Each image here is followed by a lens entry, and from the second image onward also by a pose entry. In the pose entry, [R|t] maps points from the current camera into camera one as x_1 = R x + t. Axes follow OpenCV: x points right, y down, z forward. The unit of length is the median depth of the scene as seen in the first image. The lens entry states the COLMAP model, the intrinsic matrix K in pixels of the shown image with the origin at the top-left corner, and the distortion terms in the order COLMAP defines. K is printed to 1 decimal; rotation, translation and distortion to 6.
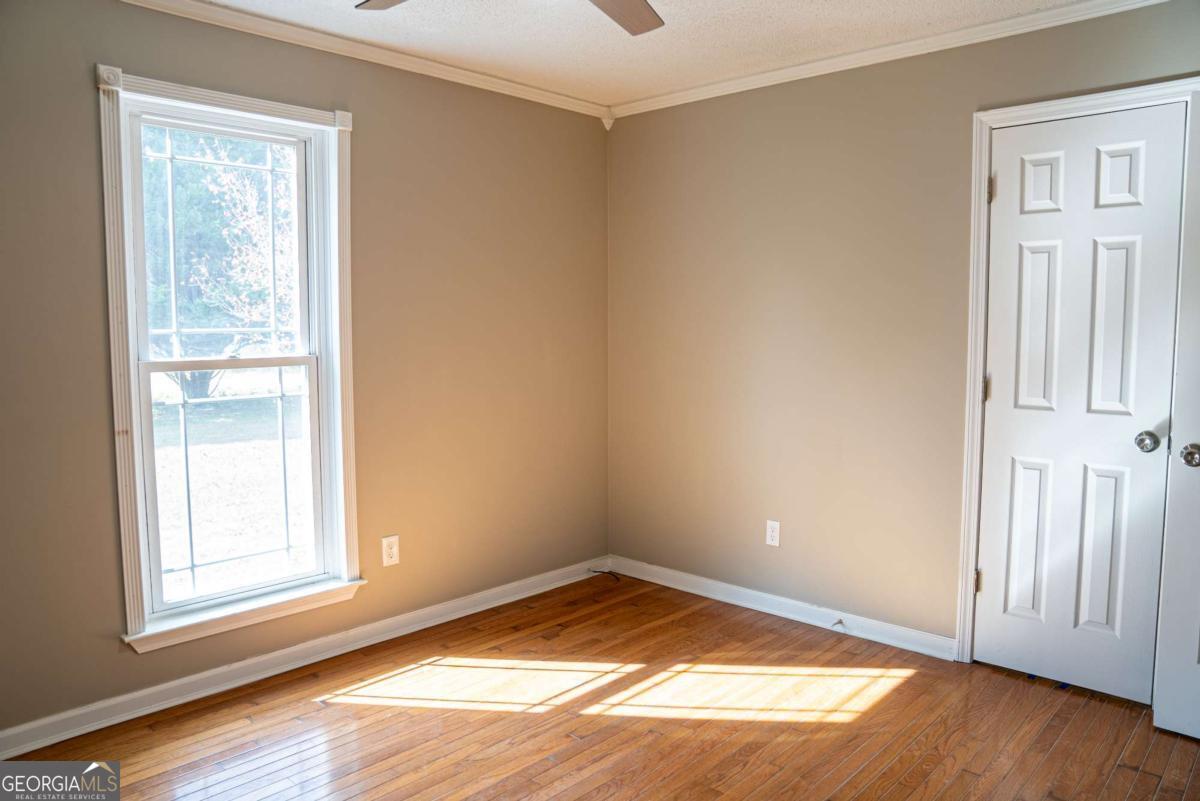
lens RADIAL K [[834.2, 0, 596.9], [0, 834.2, 399.7], [0, 0, 1]] dist [-0.116974, 0.068607]
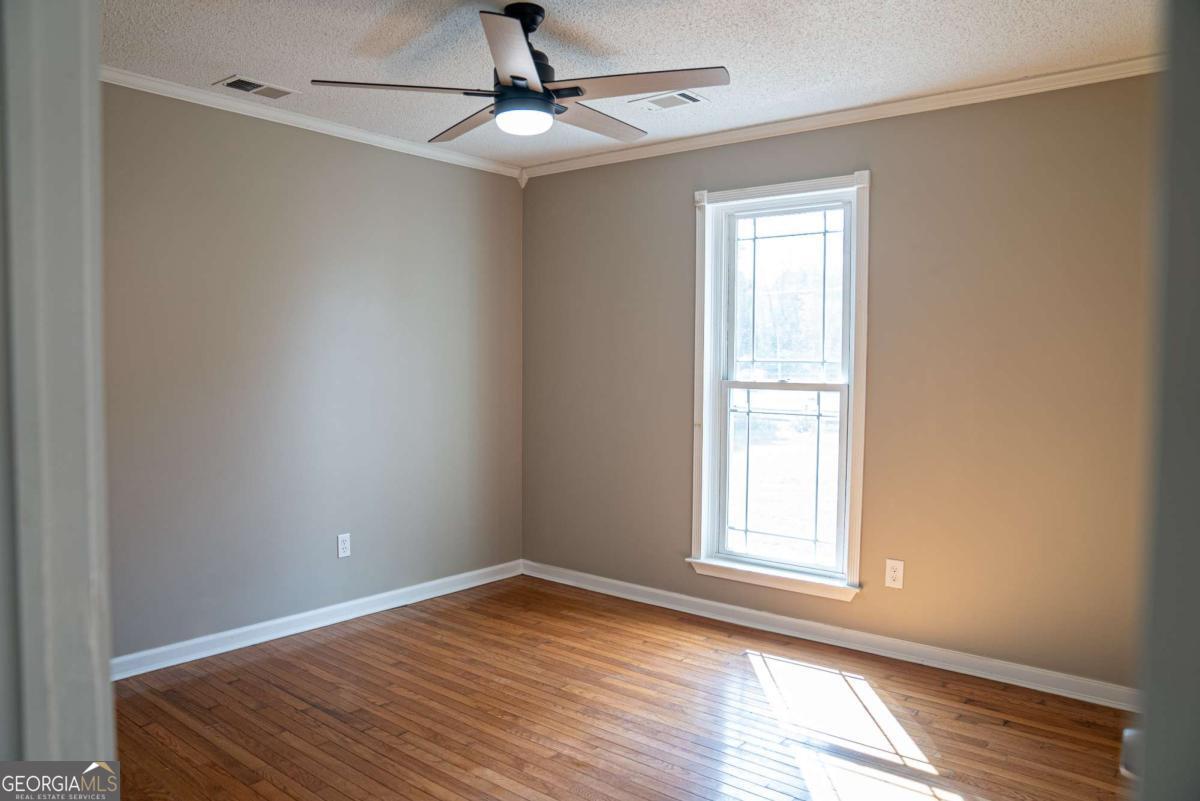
lens RADIAL K [[834.2, 0, 591.7], [0, 834.2, 394.6], [0, 0, 1]] dist [-0.116974, 0.068607]
pose [[0.061355, 0.043561, -0.997165, 0.815605], [-0.099204, 0.994366, 0.037335, -0.047070], [0.993174, 0.096632, 0.065331, 0.574895]]
